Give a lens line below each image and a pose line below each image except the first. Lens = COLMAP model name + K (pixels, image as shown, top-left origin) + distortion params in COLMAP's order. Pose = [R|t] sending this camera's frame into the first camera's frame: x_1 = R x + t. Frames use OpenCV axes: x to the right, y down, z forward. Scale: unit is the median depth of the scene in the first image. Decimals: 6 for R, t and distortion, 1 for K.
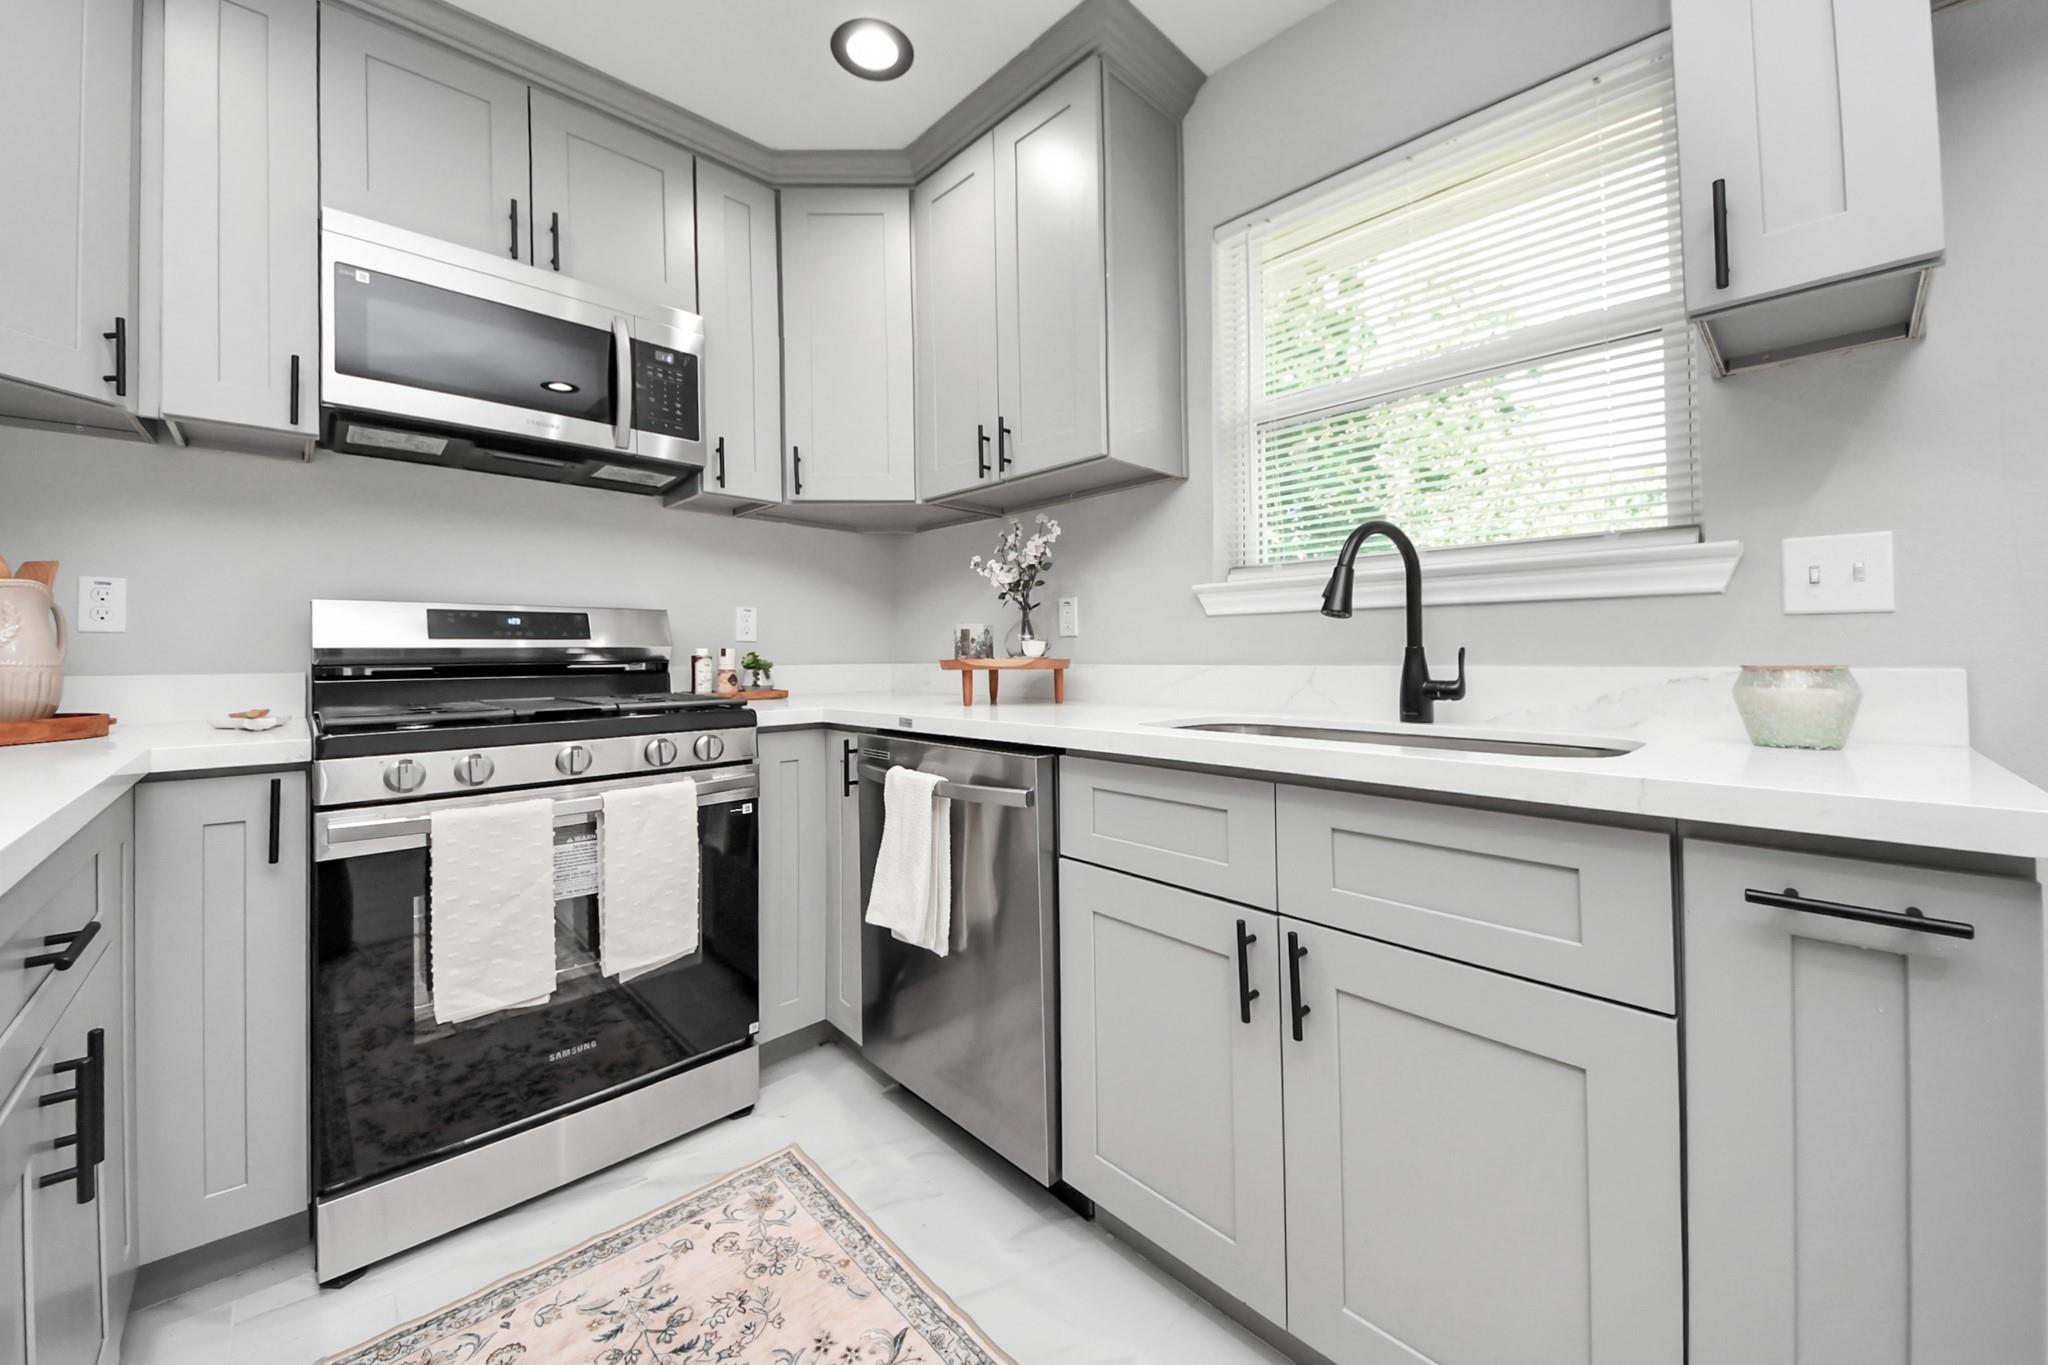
lens RADIAL K [[756.7, 0, 1015.5], [0, 756.7, 642.2], [0, 0, 1]] dist [0.031205, -0.024648]
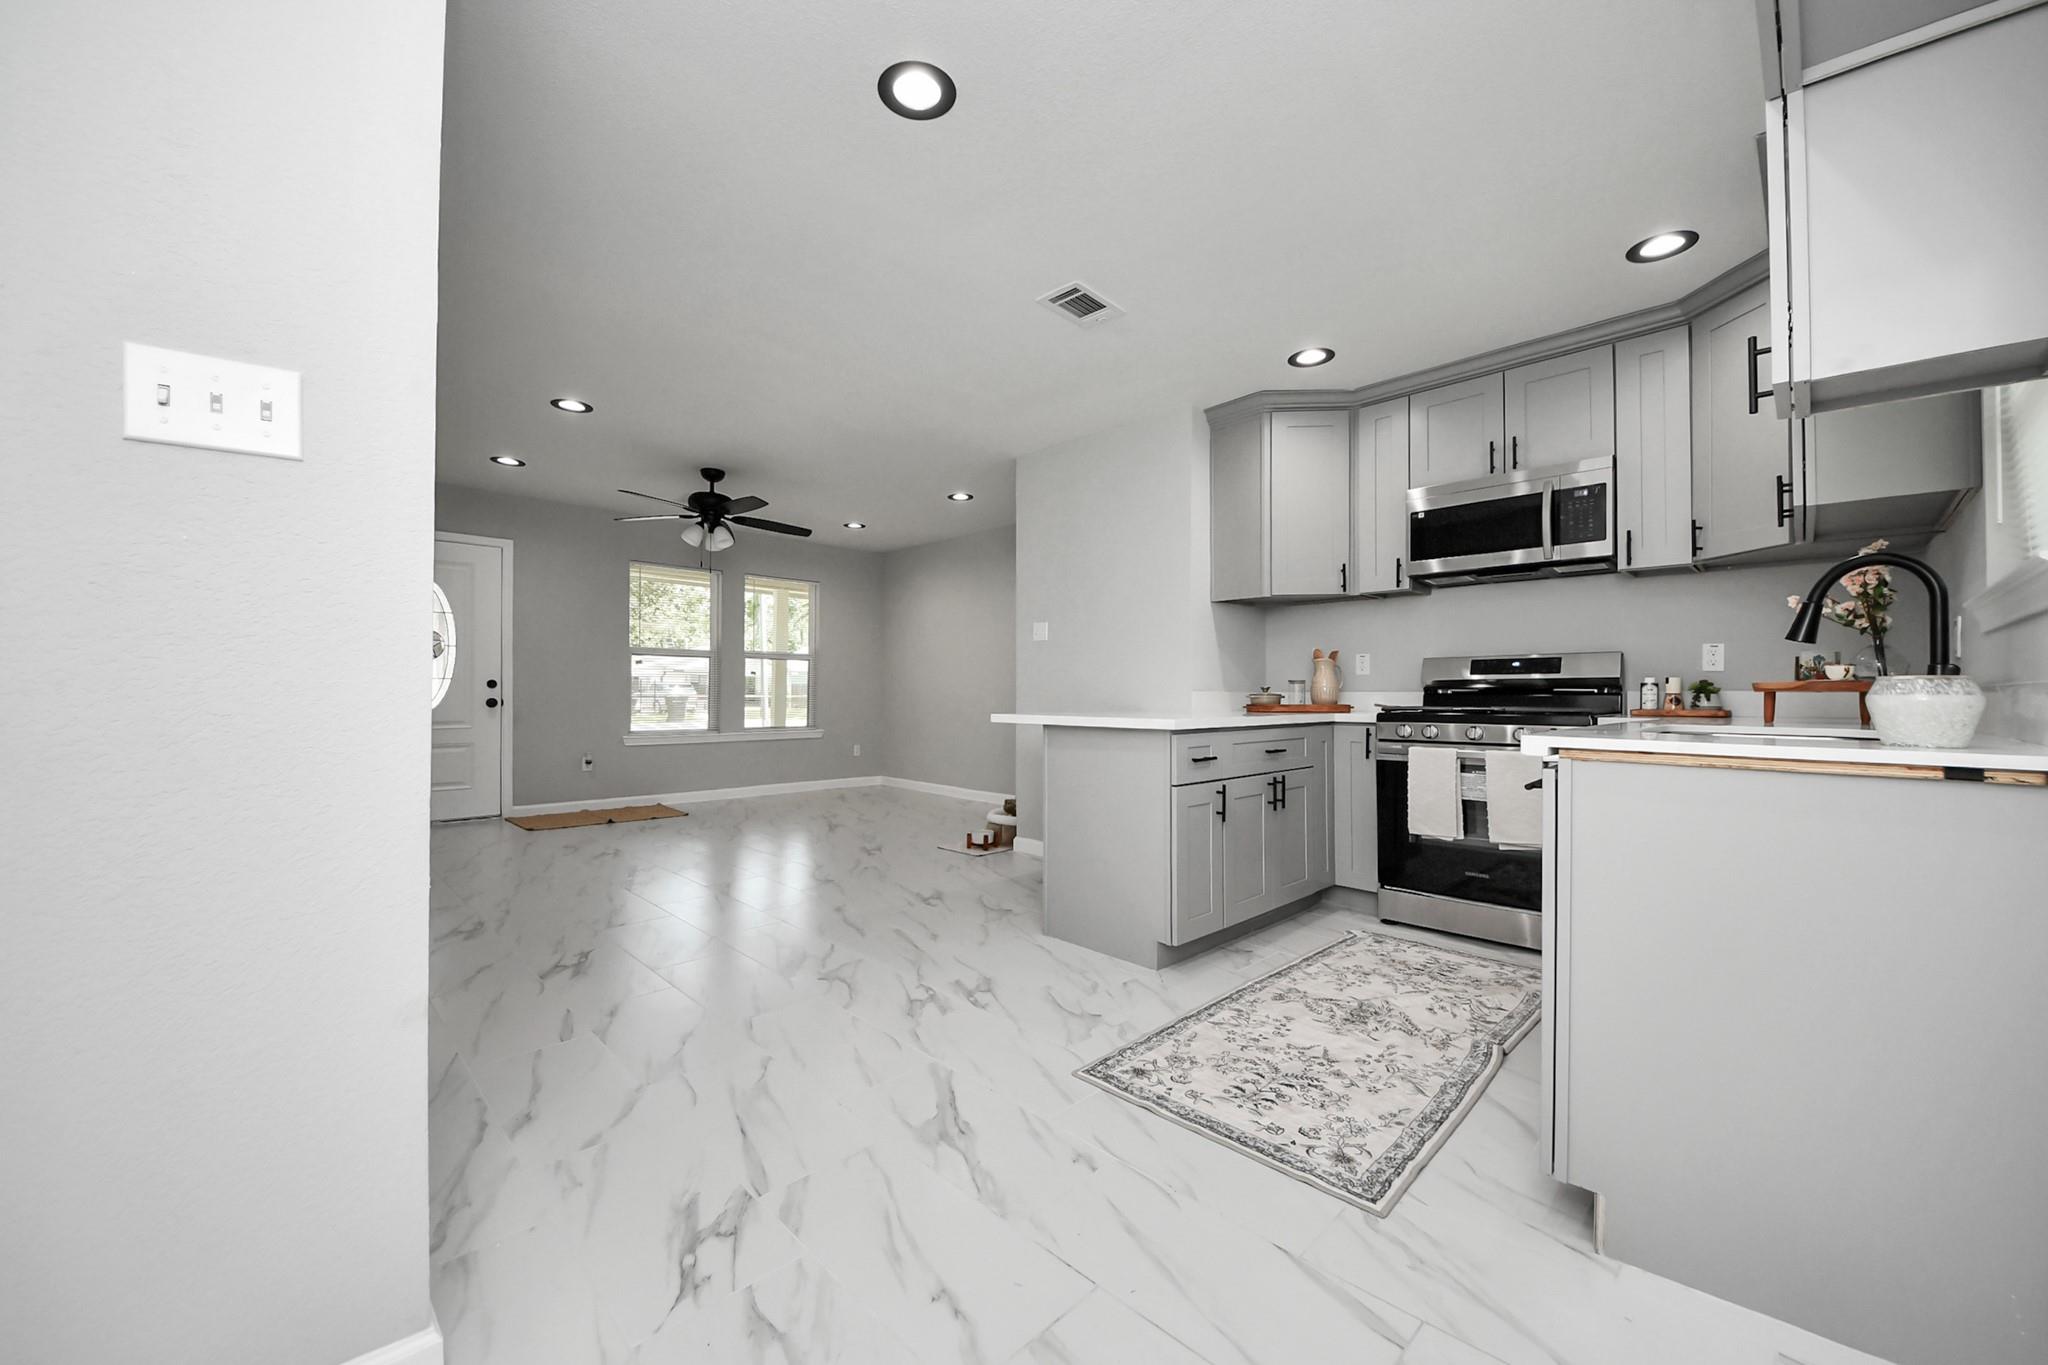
lens RADIAL K [[762.6, 0, 991.1], [0, 762.6, 685.4], [0, 0, 1]] dist [0.024883, -0.020625]
pose [[-0.007066, -0.008618, -0.999938, 1.560400], [0.014751, 0.999853, -0.008722, 0.028113], [0.999866, -0.014812, -0.006938, -0.292187]]
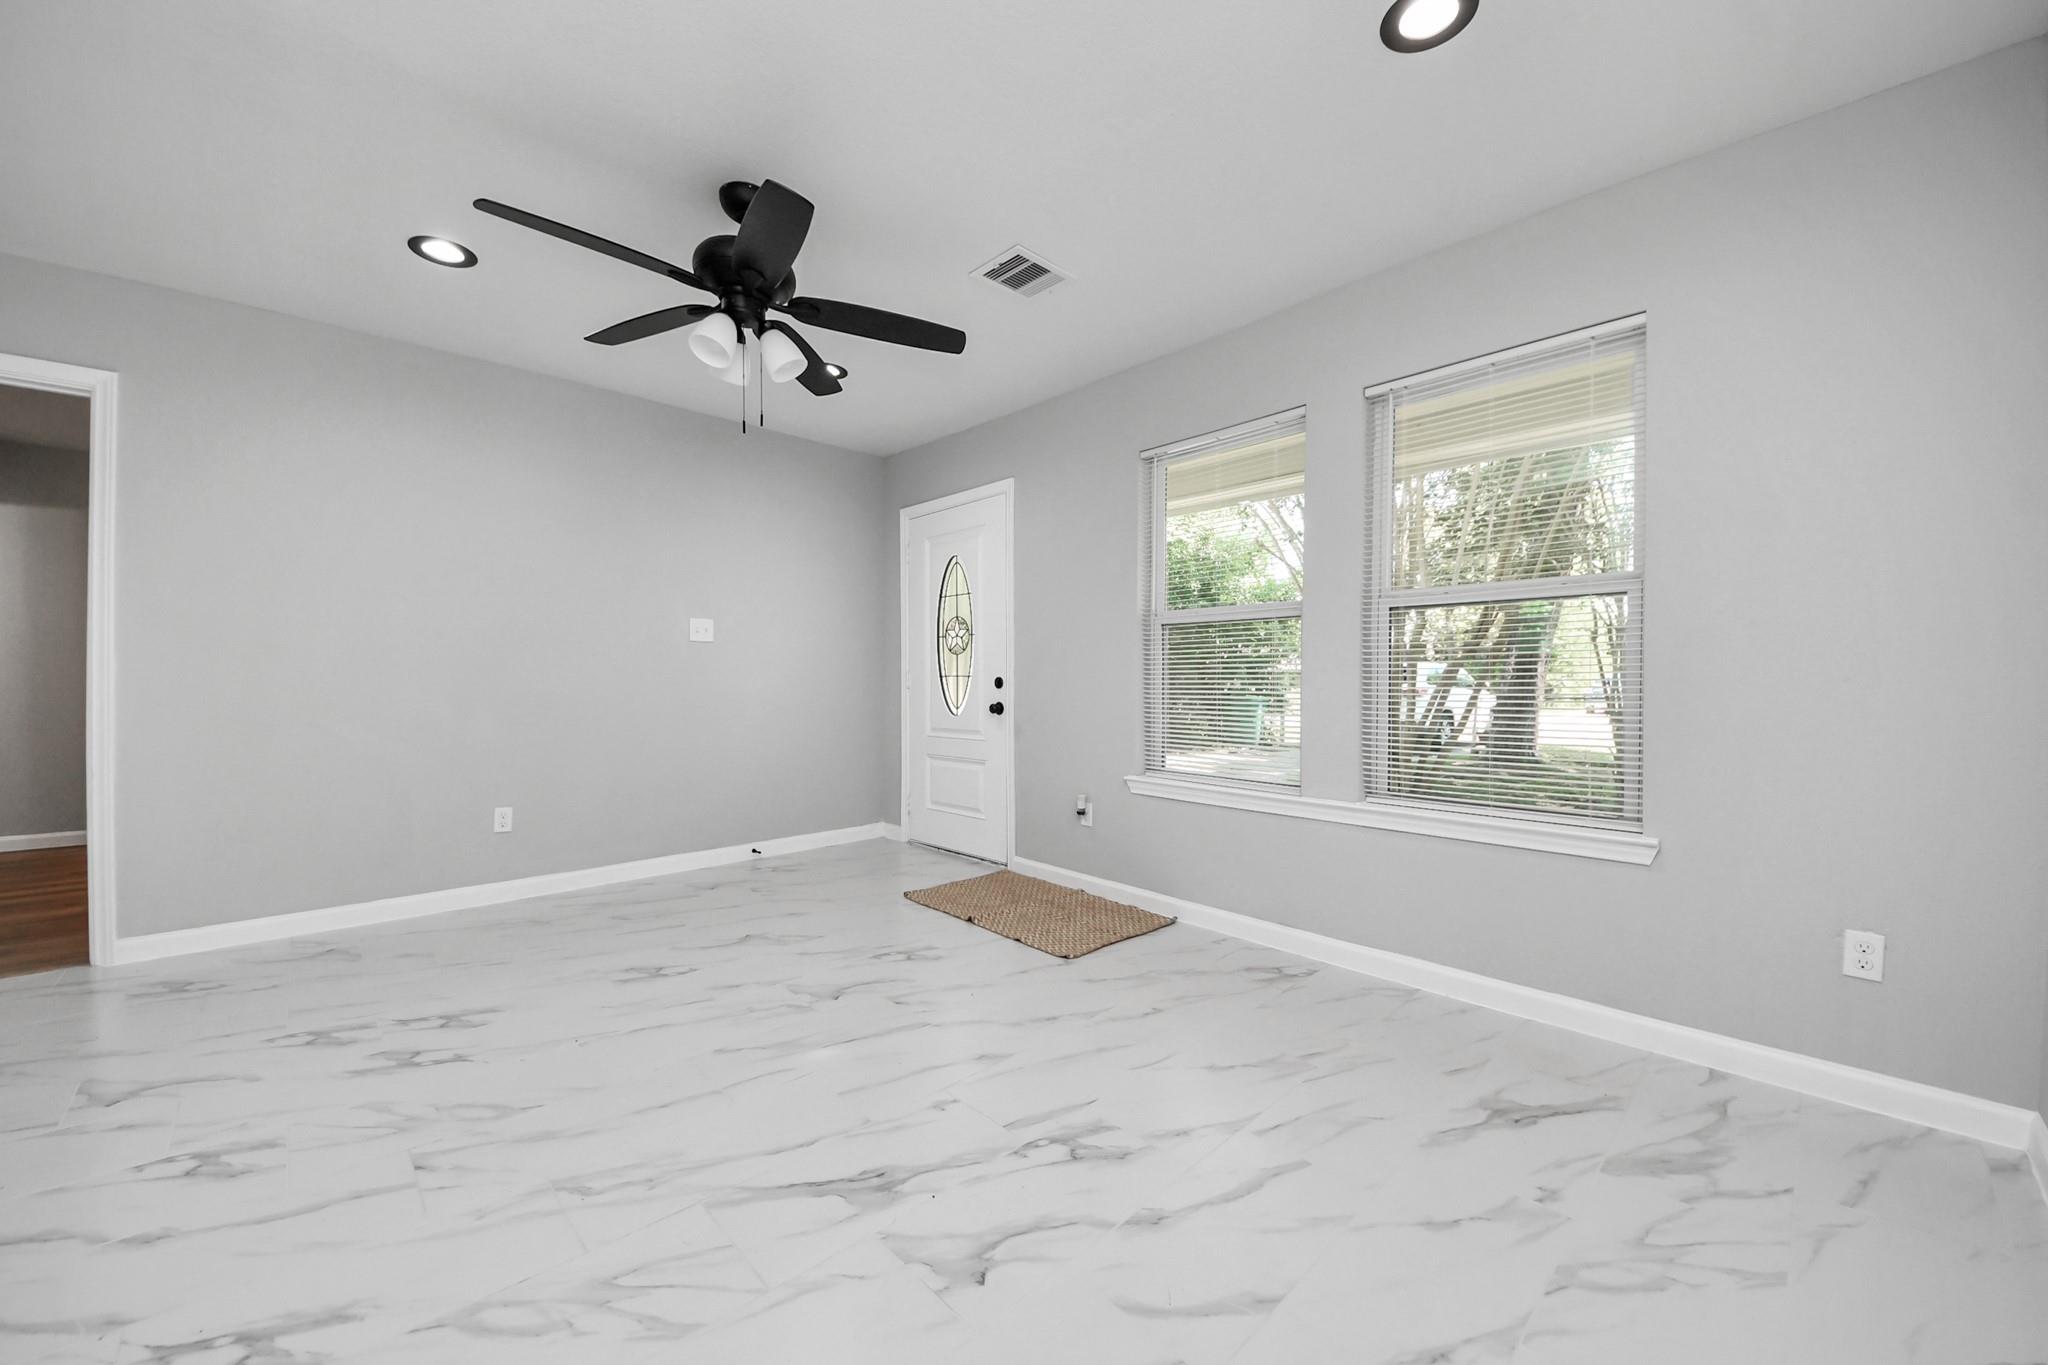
lens RADIAL K [[740.6, 0, 1018.7], [0, 740.6, 676.2], [0, 0, 1]] dist [0.024130, -0.018977]
pose [[-0.999999, 0.000962, -0.000646, -2.589825], [0.000977, 0.999716, -0.023821, 0.000327], [0.000623, -0.023821, -0.999716, -0.011798]]
